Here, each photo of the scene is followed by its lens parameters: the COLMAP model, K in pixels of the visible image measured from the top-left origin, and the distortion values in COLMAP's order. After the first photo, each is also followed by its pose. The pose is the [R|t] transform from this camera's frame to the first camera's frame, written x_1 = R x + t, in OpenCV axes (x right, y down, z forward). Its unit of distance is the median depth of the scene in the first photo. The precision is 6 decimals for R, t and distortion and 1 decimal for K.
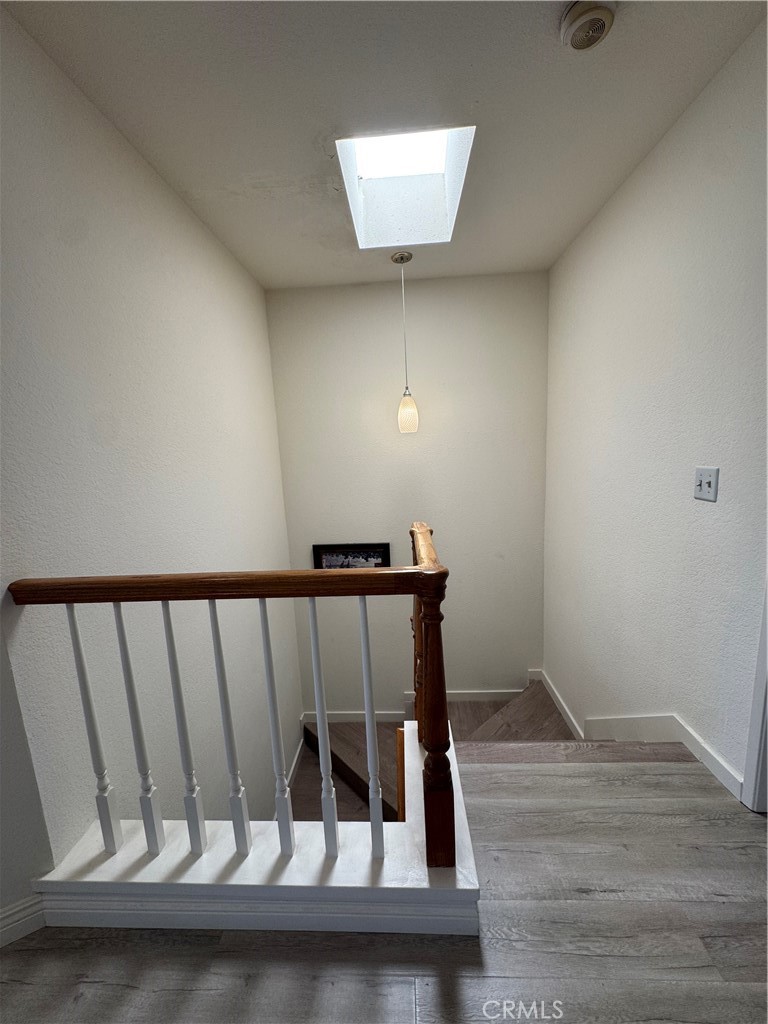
lens RADIAL K [[408.4, 0, 384.5], [0, 408.4, 511.7], [0, 0, 1]] dist [-0.003893, 0.000066]
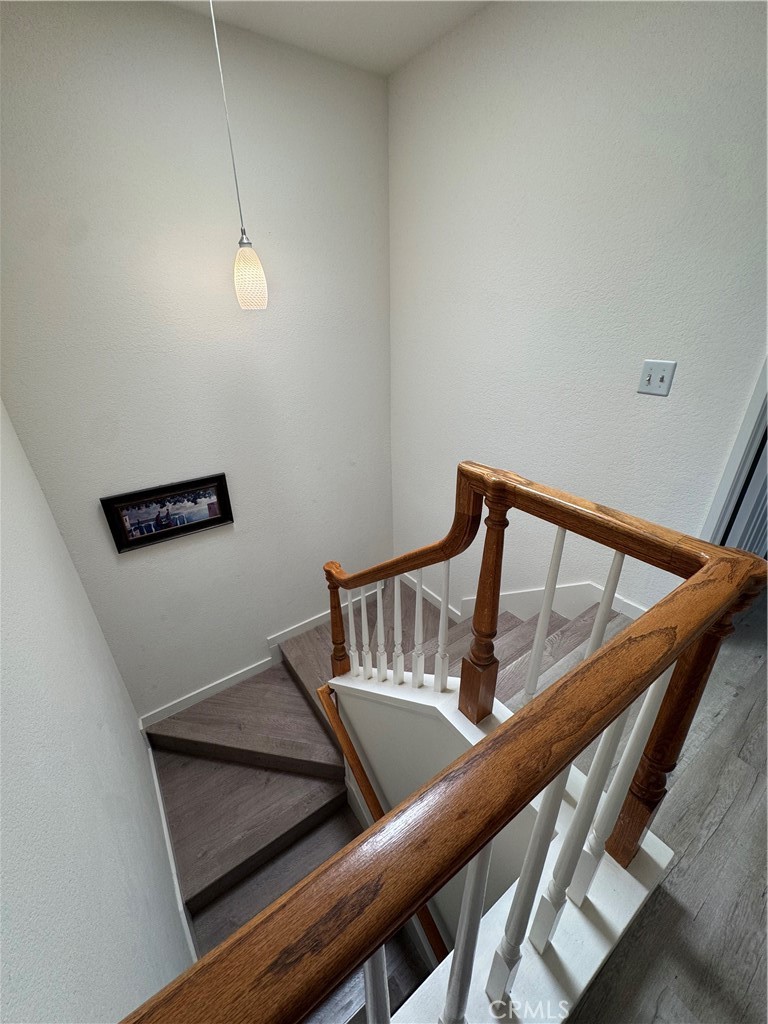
lens RADIAL K [[408.4, 0, 384.8], [0, 408.4, 510.9], [0, 0, 1]] dist [-0.003893, 0.000066]
pose [[0.786286, -0.242930, 0.568102, -0.234354], [0.083104, 0.952689, 0.292365, -0.058685], [-0.612248, -0.182671, 0.769275, 0.304882]]
